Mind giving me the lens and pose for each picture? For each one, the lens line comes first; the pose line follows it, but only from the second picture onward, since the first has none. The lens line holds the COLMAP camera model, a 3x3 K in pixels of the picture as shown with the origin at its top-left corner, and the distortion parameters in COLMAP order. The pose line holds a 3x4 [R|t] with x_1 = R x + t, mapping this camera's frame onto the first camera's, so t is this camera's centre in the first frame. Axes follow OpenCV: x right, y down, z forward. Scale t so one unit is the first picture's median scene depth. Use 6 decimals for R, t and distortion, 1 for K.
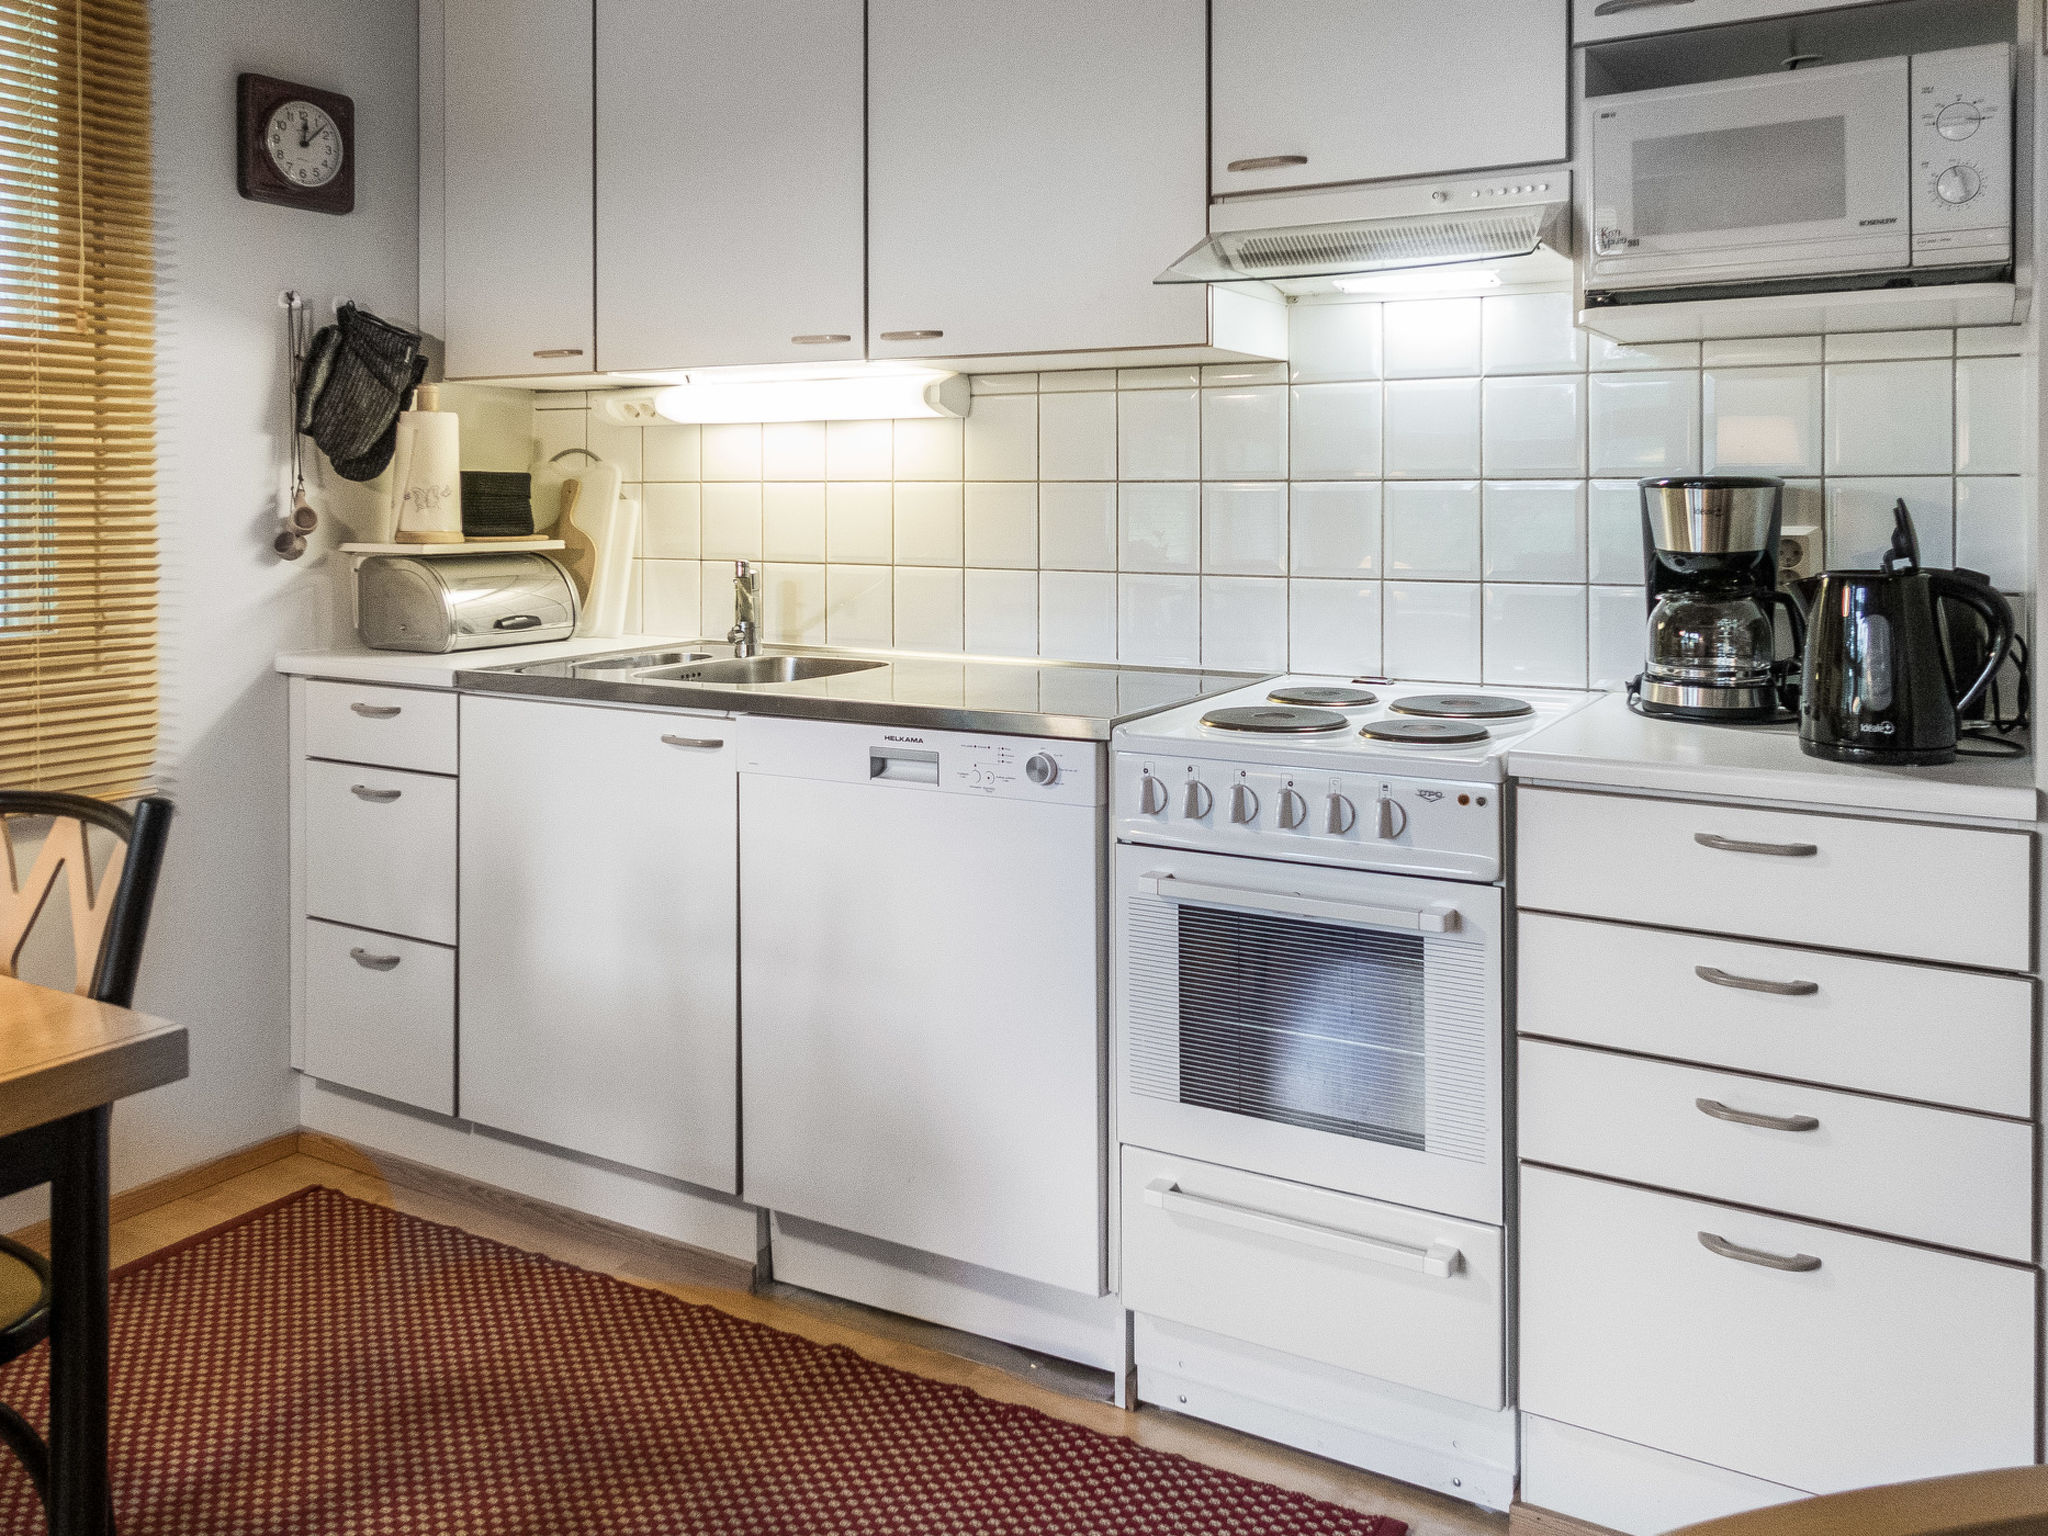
lens RADIAL K [[1631.1, 0, 1064.1], [0, 1631.1, 504.3], [0, 0, 1]] dist [-0.006548, 0.003671]
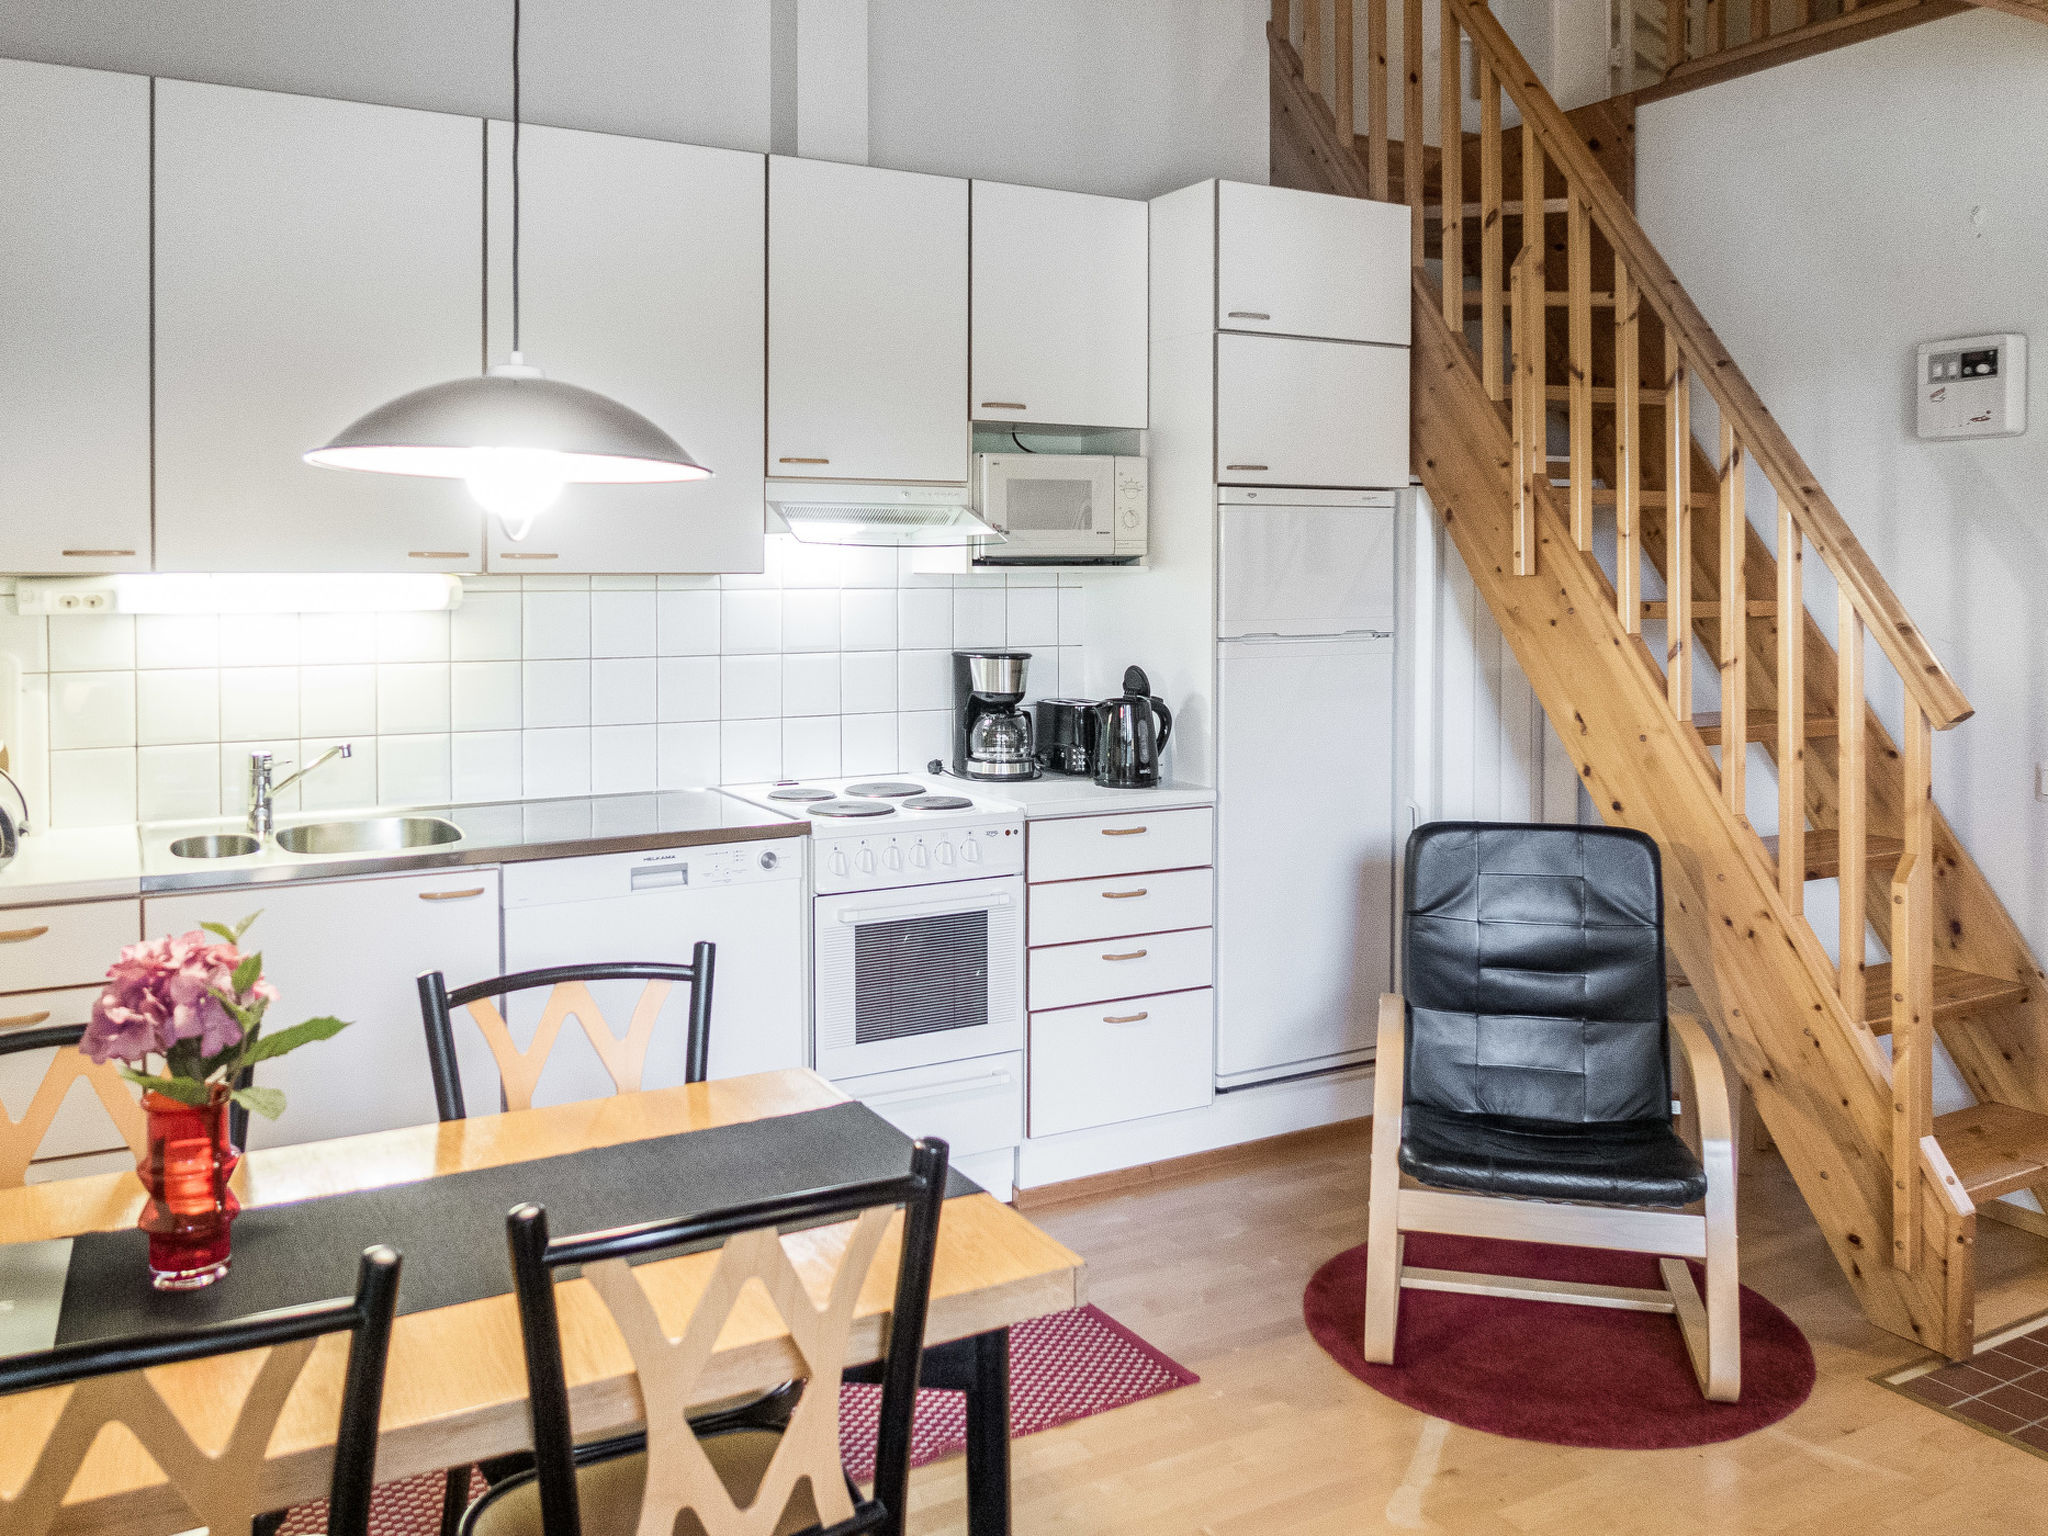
lens RADIAL K [[1631.1, 0, 1000.6], [0, 1631.1, 577.8], [0, 0, 1]] dist [-0.006548, 0.003671]
pose [[0.514786, -0.006544, 0.857294, -0.961263], [0.000064, 0.999971, 0.007595, -0.091566], [-0.857319, -0.003855, 0.514771, 0.013908]]
